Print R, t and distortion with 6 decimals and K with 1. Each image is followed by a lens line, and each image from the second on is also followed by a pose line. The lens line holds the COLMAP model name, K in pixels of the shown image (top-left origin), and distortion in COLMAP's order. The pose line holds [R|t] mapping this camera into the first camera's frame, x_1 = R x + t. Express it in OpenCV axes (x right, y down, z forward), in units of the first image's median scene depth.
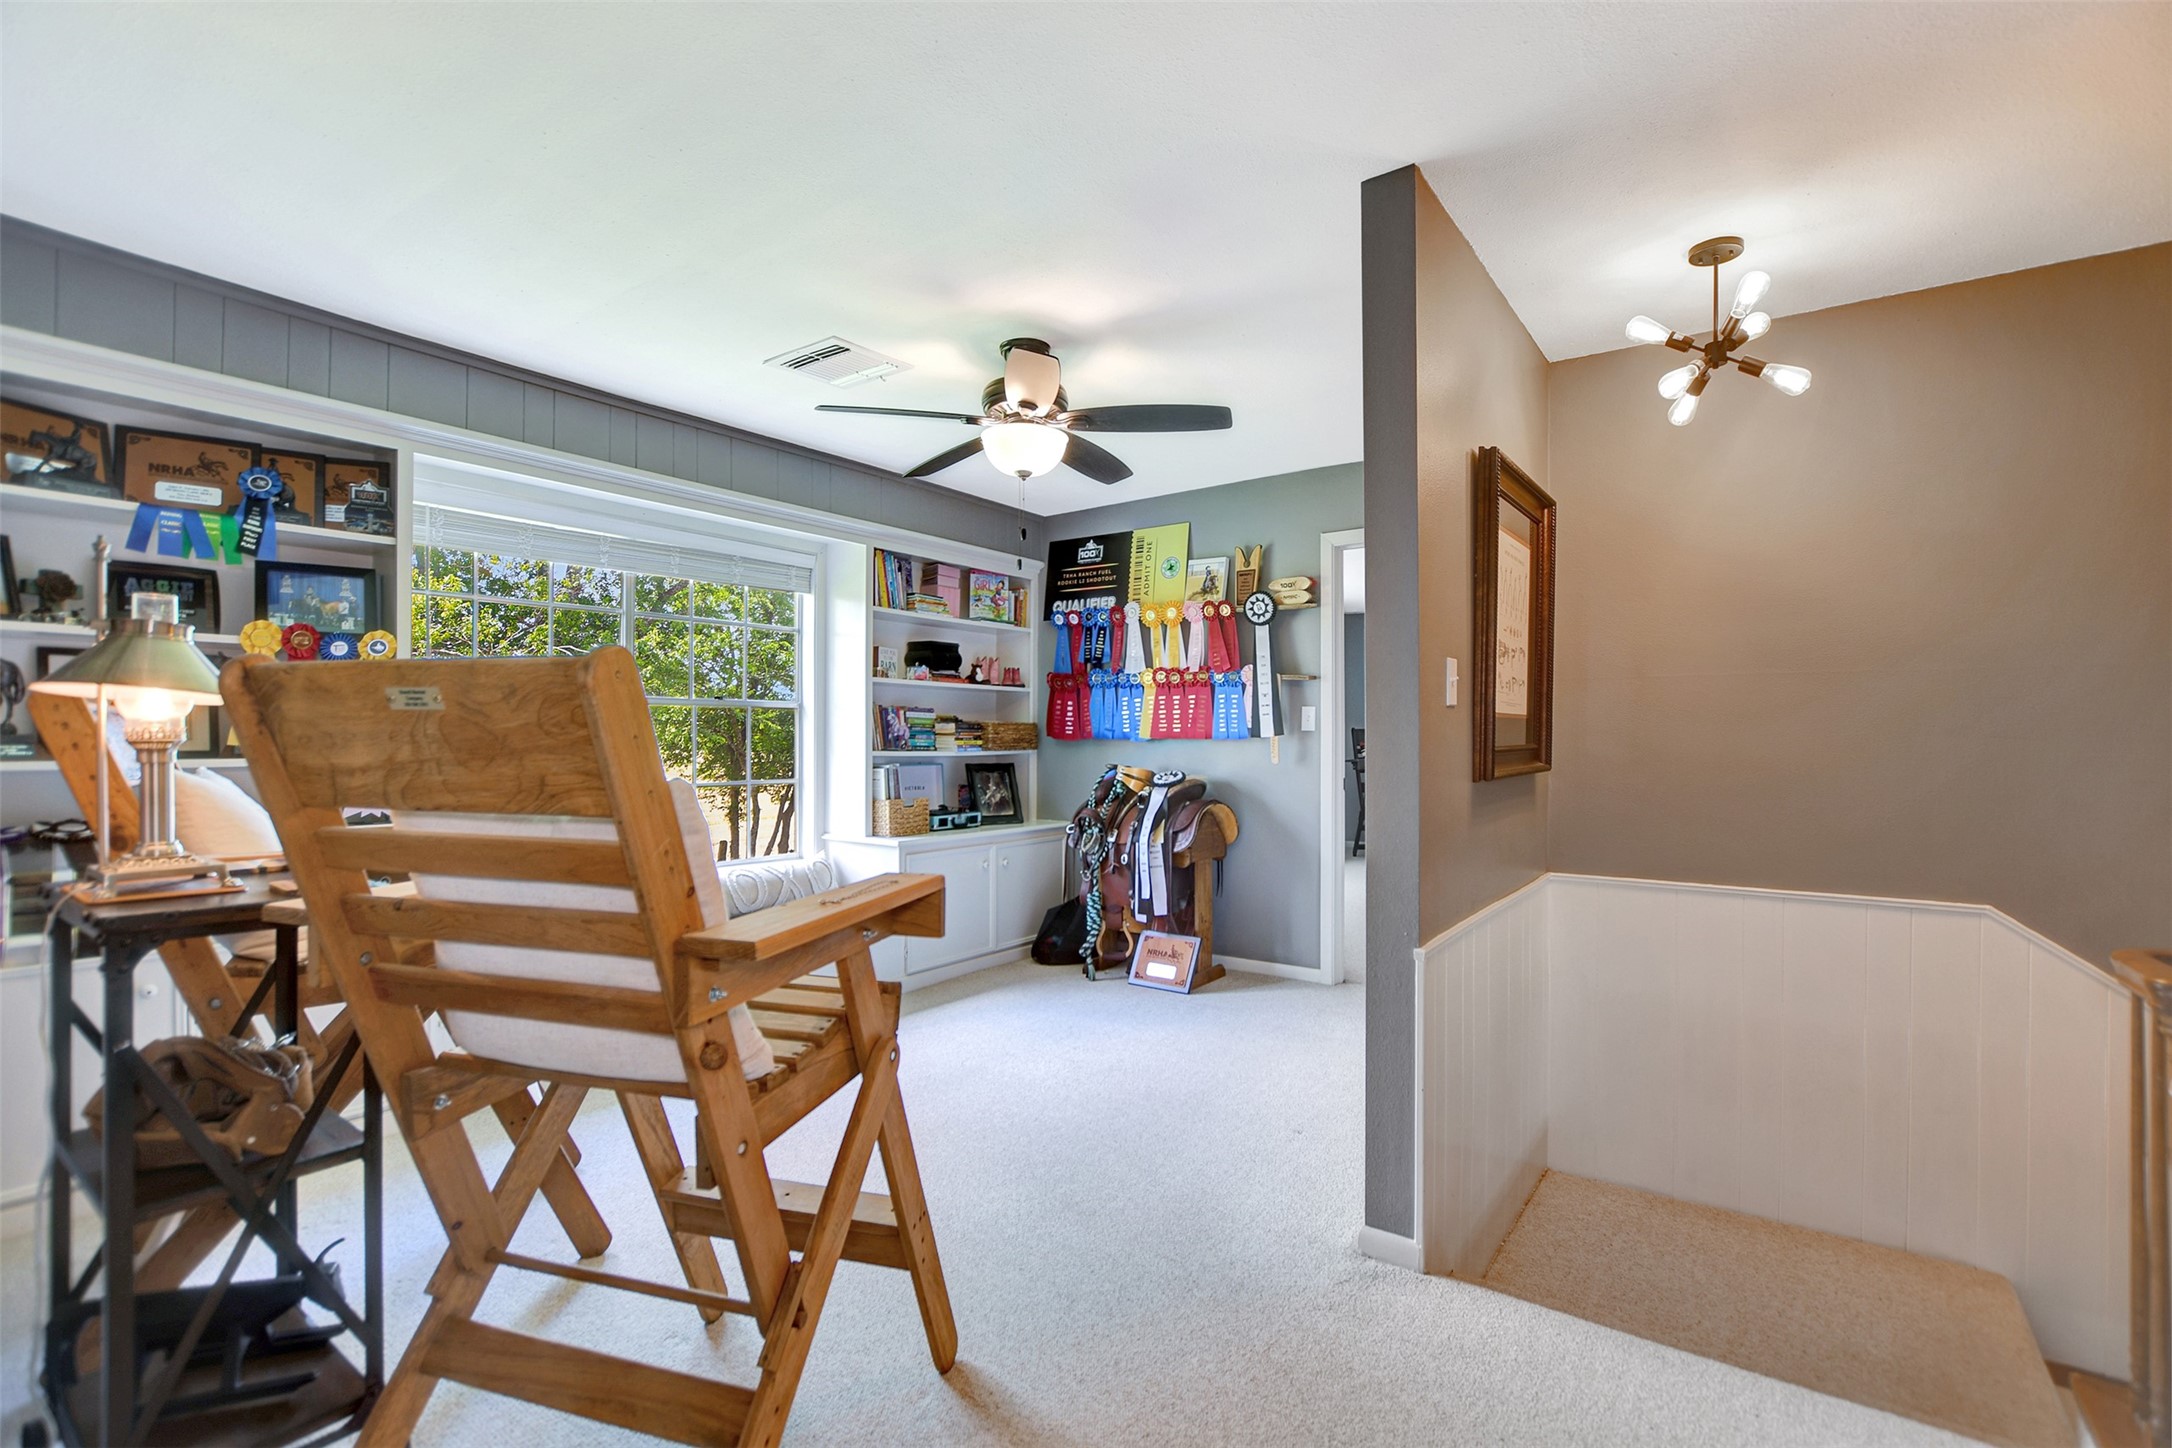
lens RADIAL K [[968.1, 0, 1081.8], [0, 968.1, 703.2], [0, 0, 1]] dist [-0.011432, 0.000005]
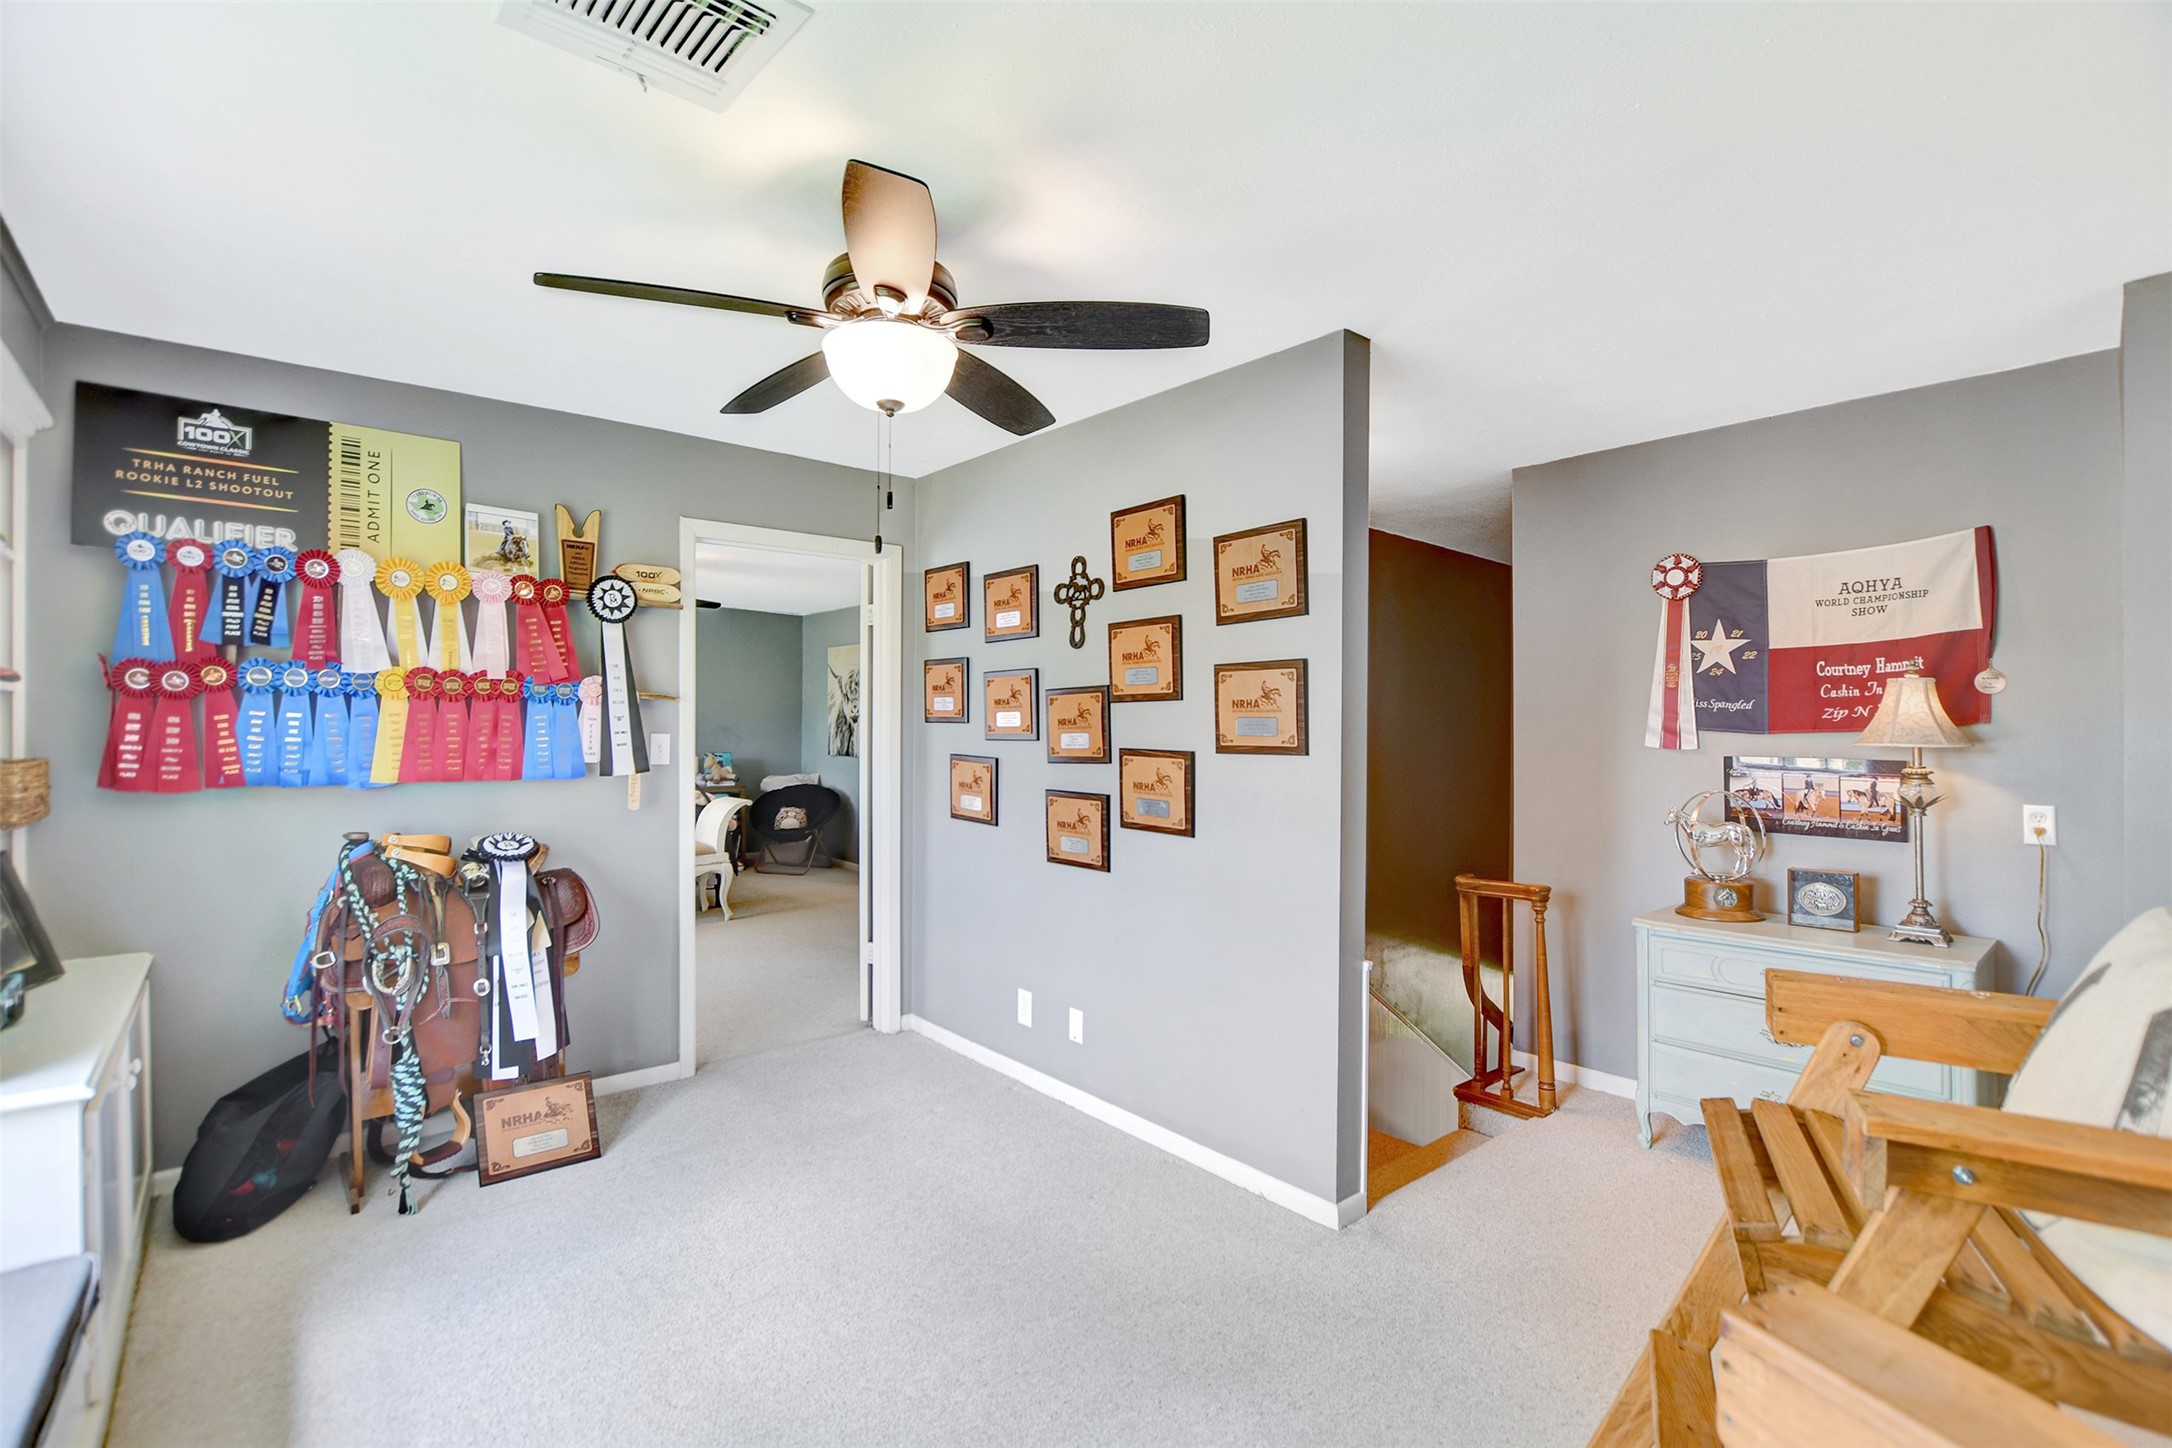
lens RADIAL K [[968.1, 0, 1081.8], [0, 968.1, 703.2], [0, 0, 1]] dist [-0.011432, 0.000005]
pose [[0.237061, 0.022362, 0.971237, -0.424822], [-0.036905, 0.999221, -0.013998, -0.021620], [-0.970793, -0.032525, 0.237702, 0.461140]]
